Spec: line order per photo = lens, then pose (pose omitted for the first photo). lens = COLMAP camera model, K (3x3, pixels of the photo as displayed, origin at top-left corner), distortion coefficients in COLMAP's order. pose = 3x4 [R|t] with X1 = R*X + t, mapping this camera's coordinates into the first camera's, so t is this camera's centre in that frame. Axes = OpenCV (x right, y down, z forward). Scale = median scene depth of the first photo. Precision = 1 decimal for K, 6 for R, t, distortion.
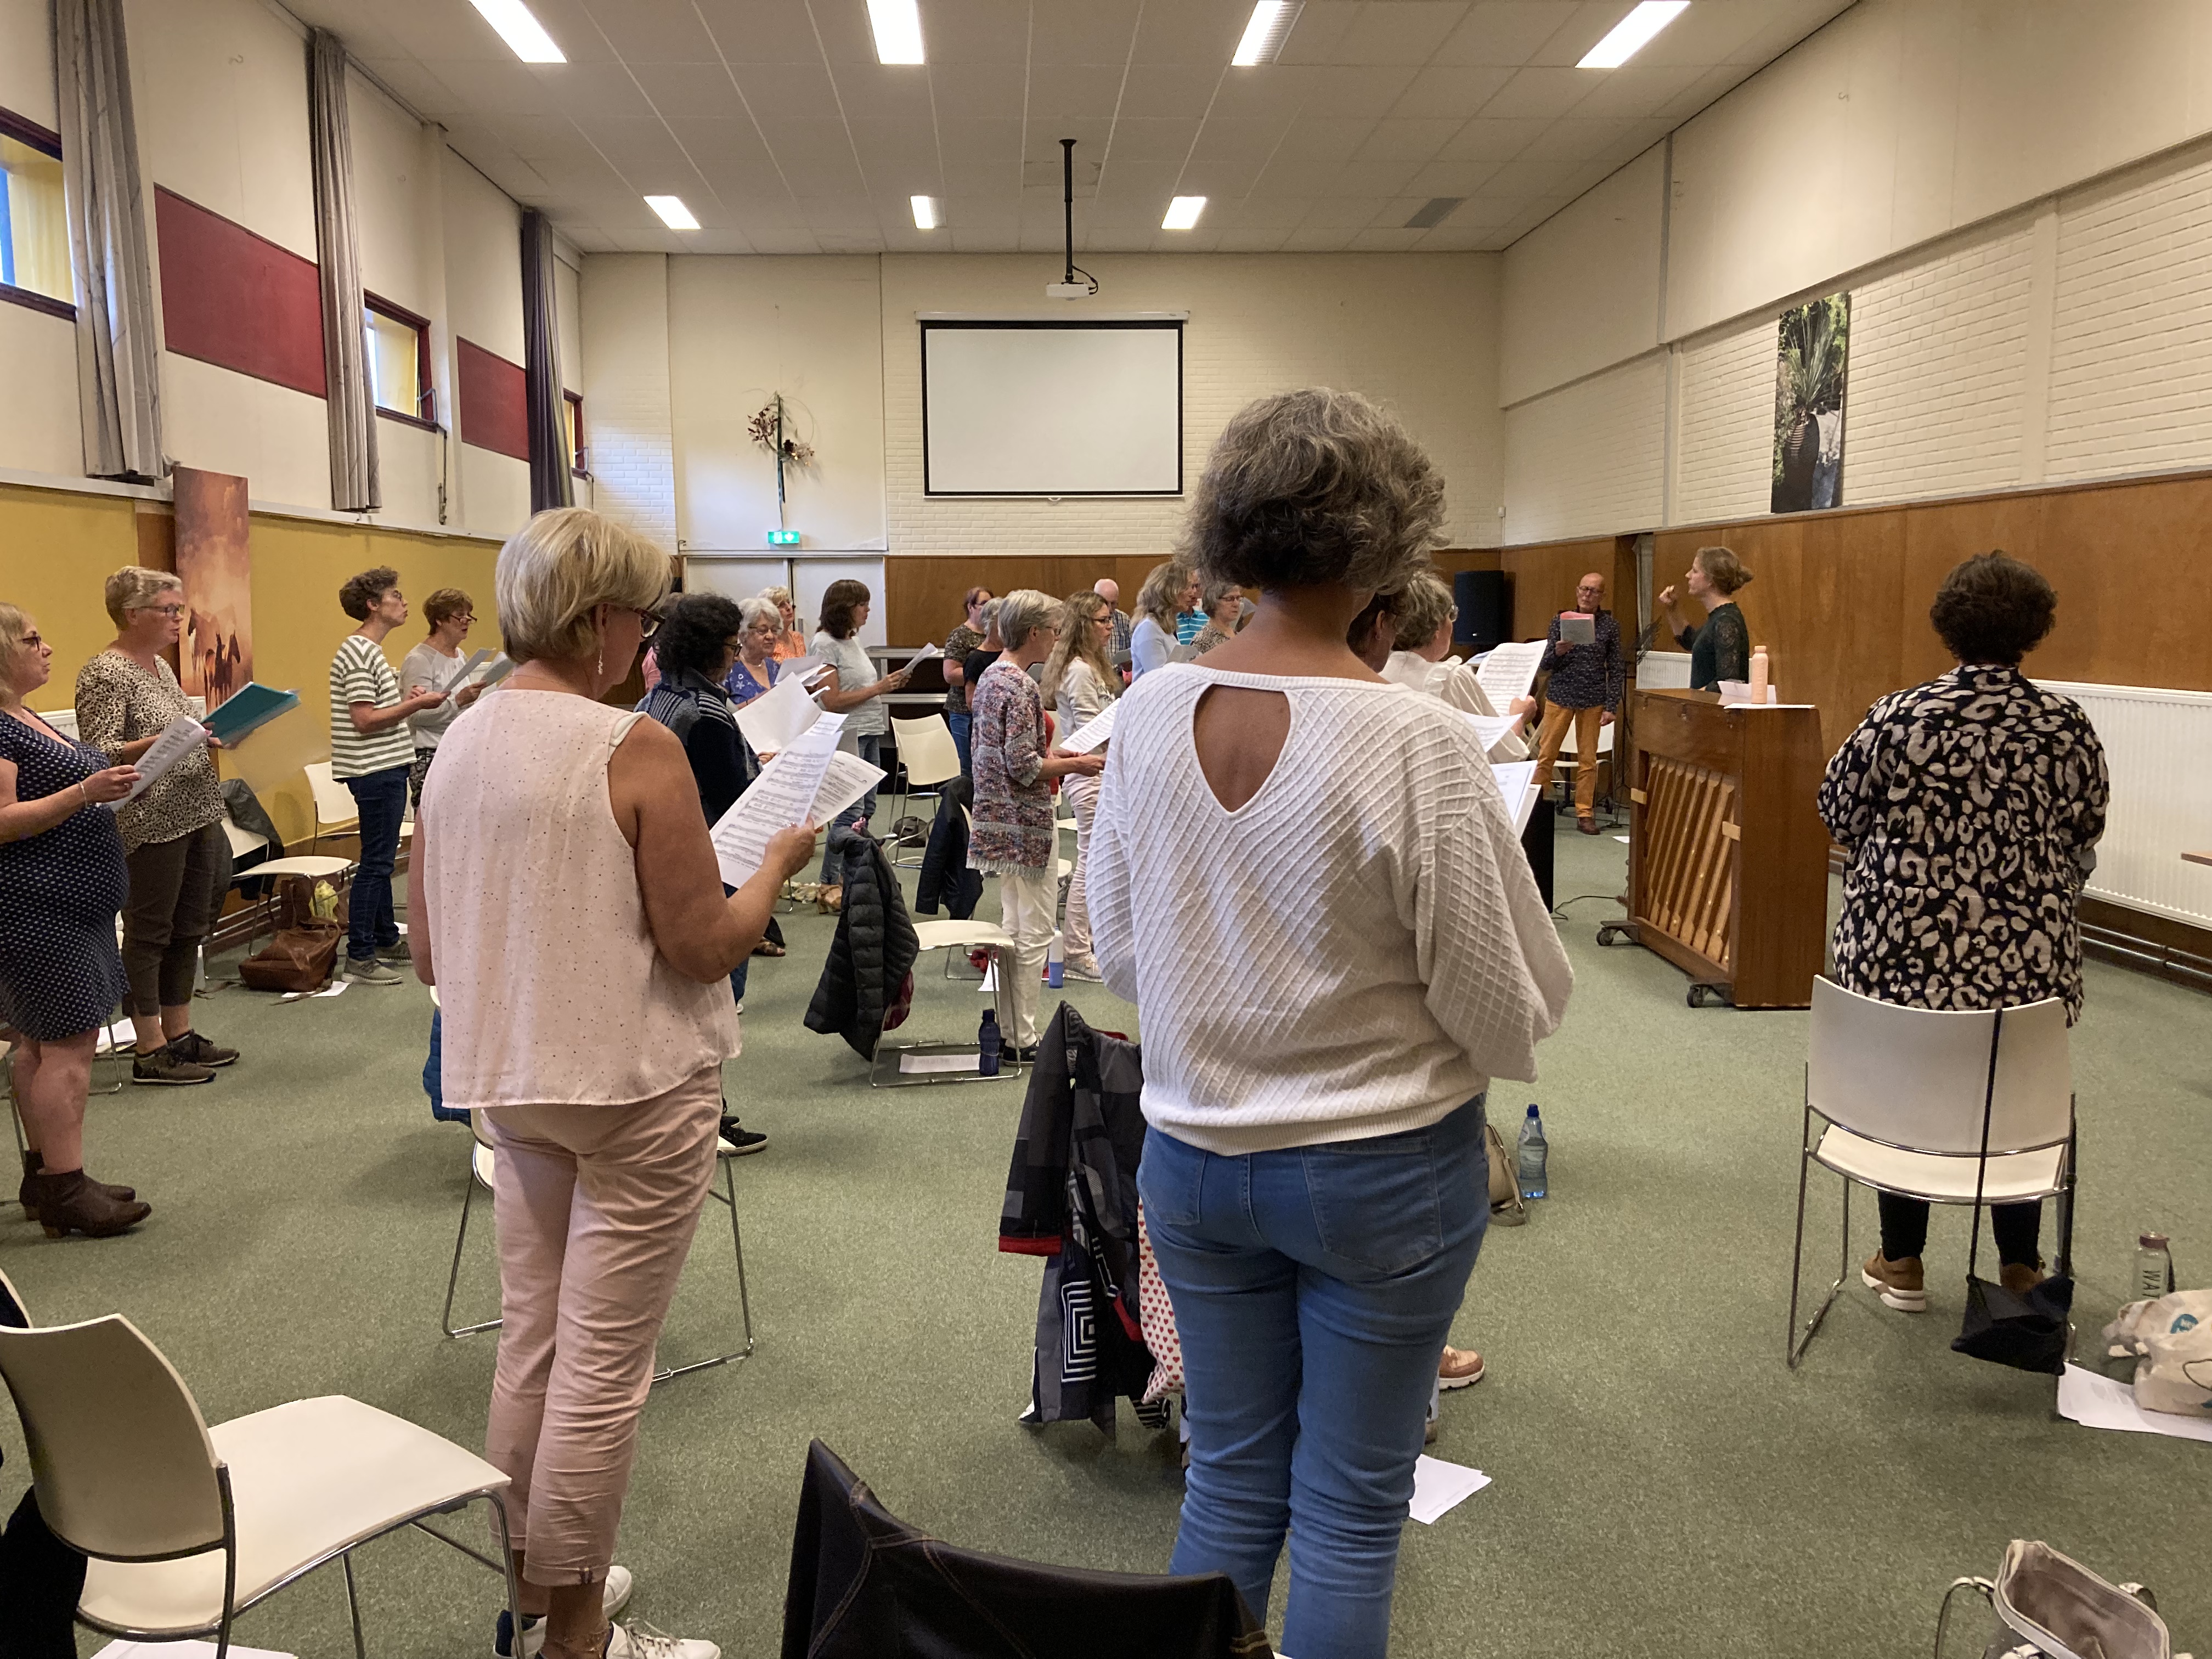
lens RADIAL K [[1829.5, 0, 1076.3], [0, 1829.5, 835.9], [0, 0, 1]] dist [0.023163, -0.040708]
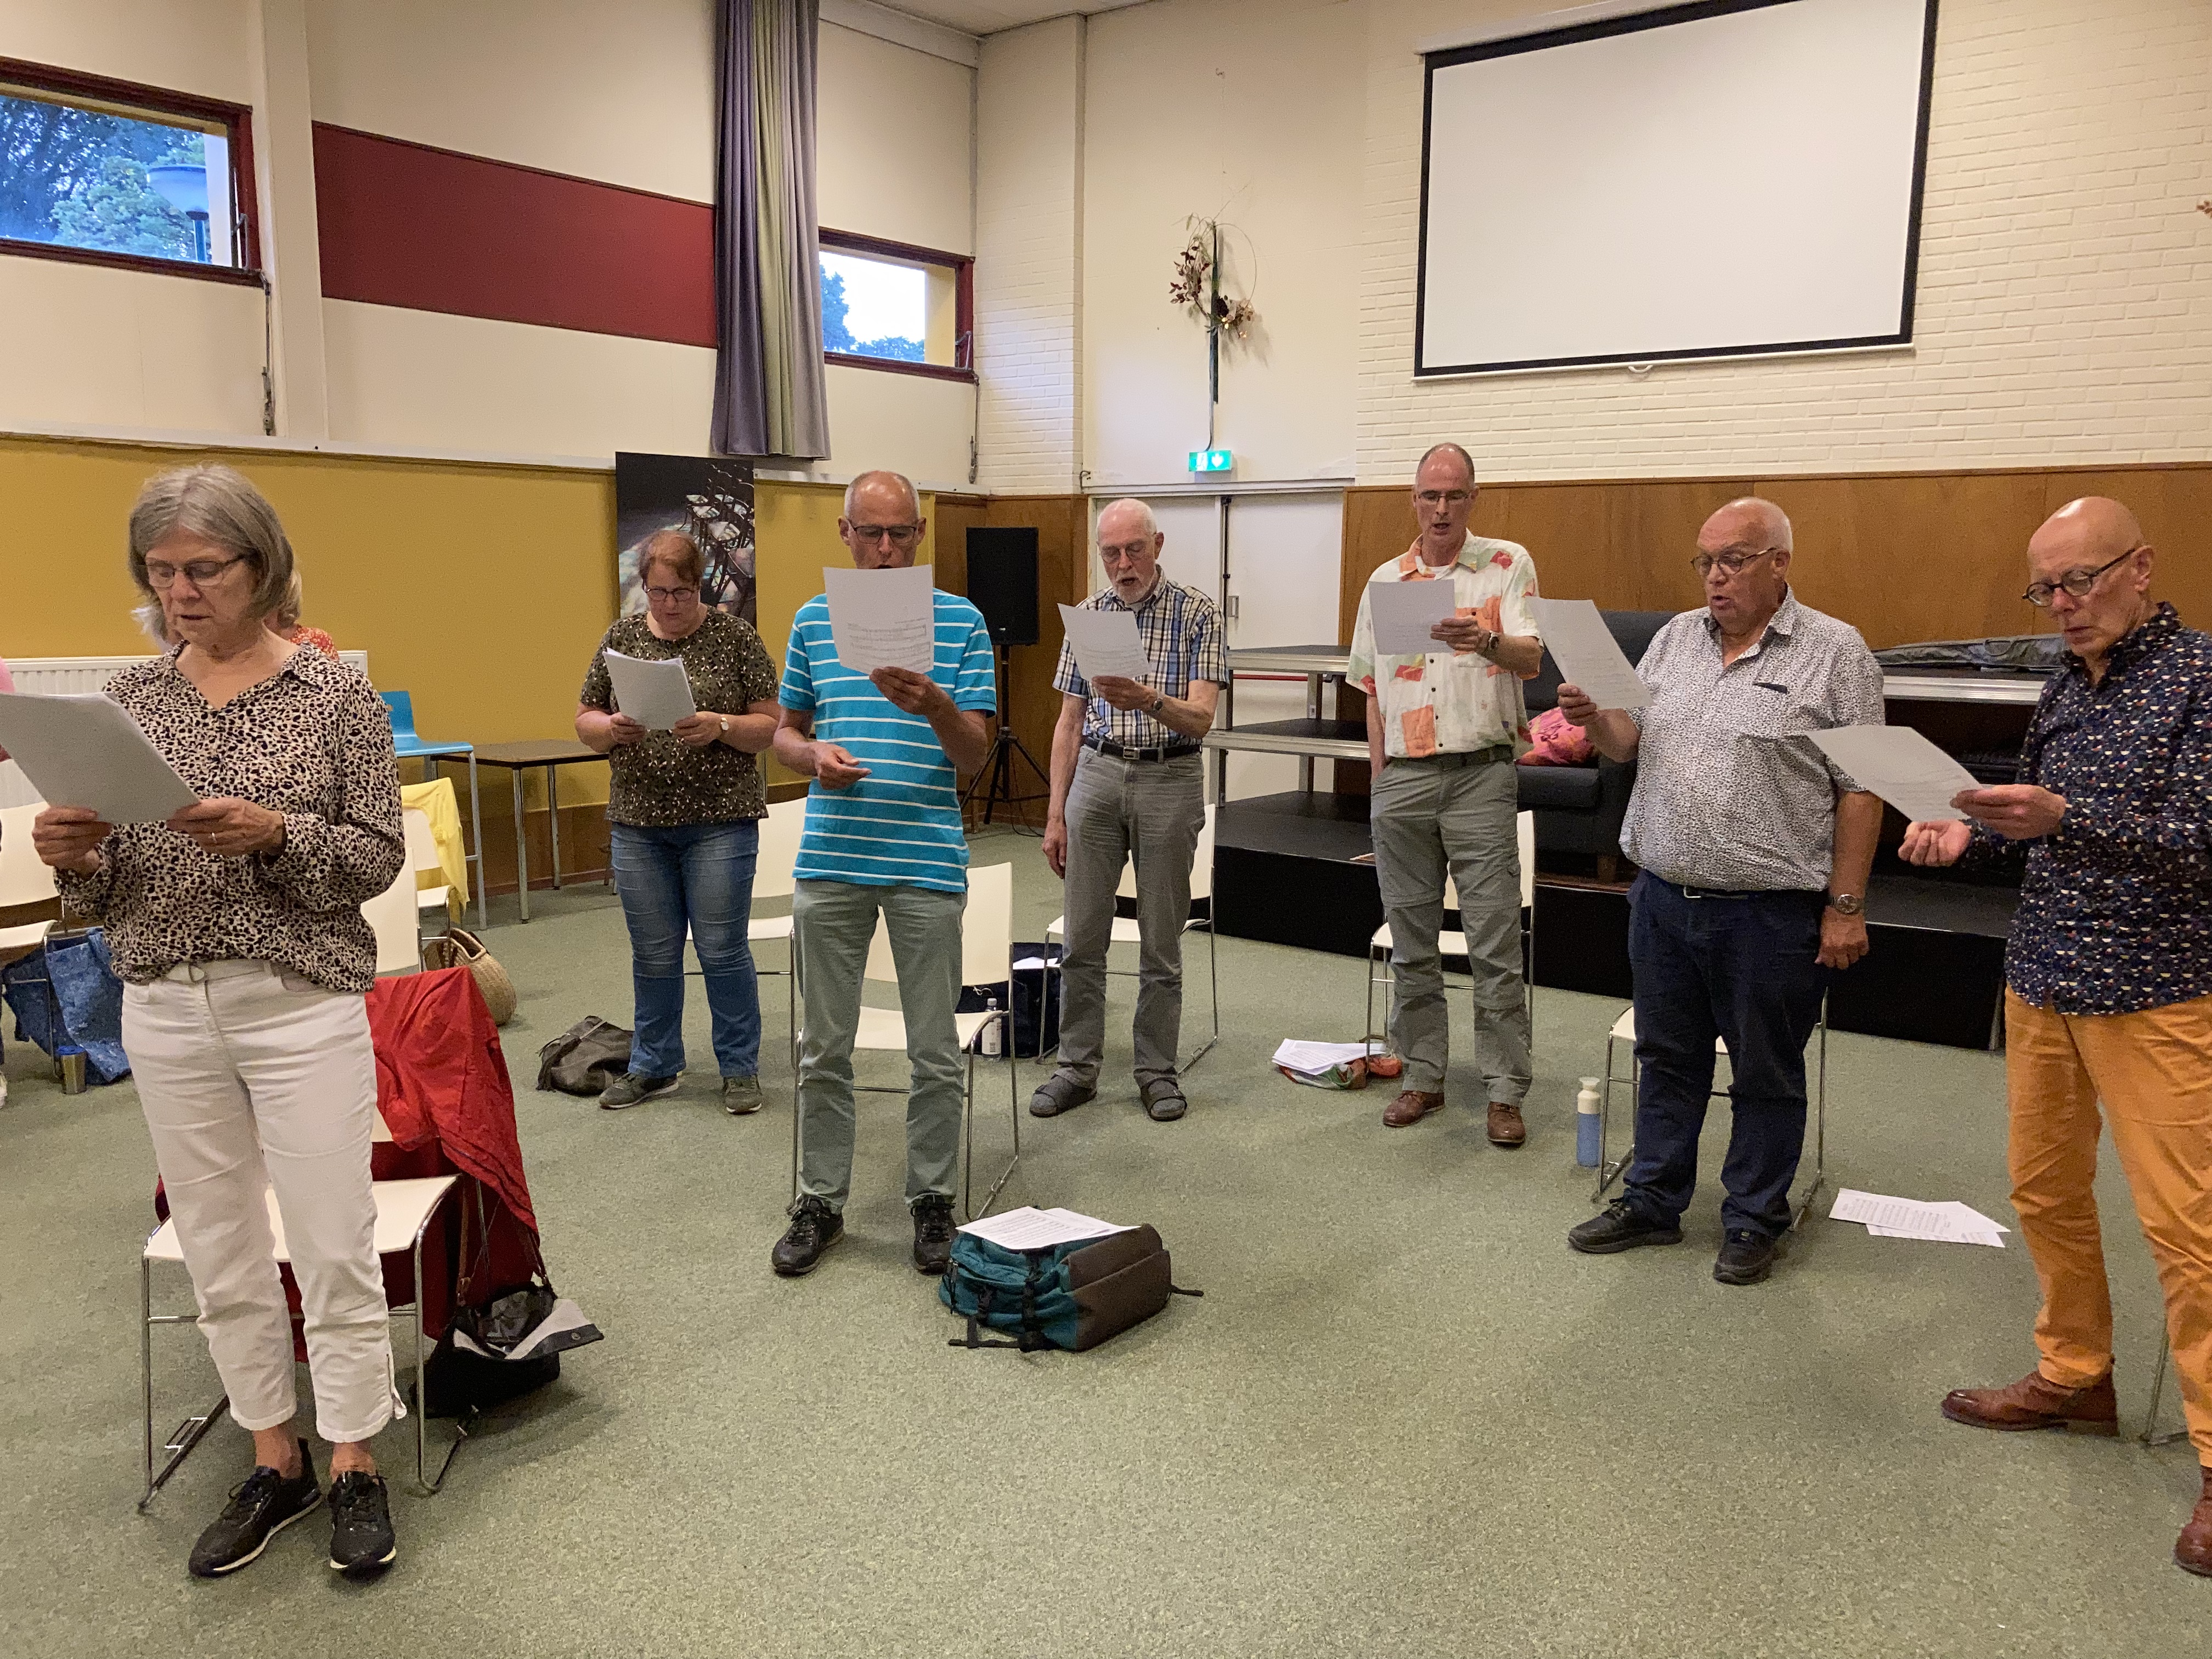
lens RADIAL K [[1829.5, 0, 1054.2], [0, 1829.5, 835.2], [0, 0, 1]] dist [0.023163, -0.040708]
pose [[0.730850, 0.116271, -0.672562, 0.348257], [-0.102779, 0.992895, 0.059964, -0.109681], [0.674756, 0.025300, 0.737607, 0.806453]]
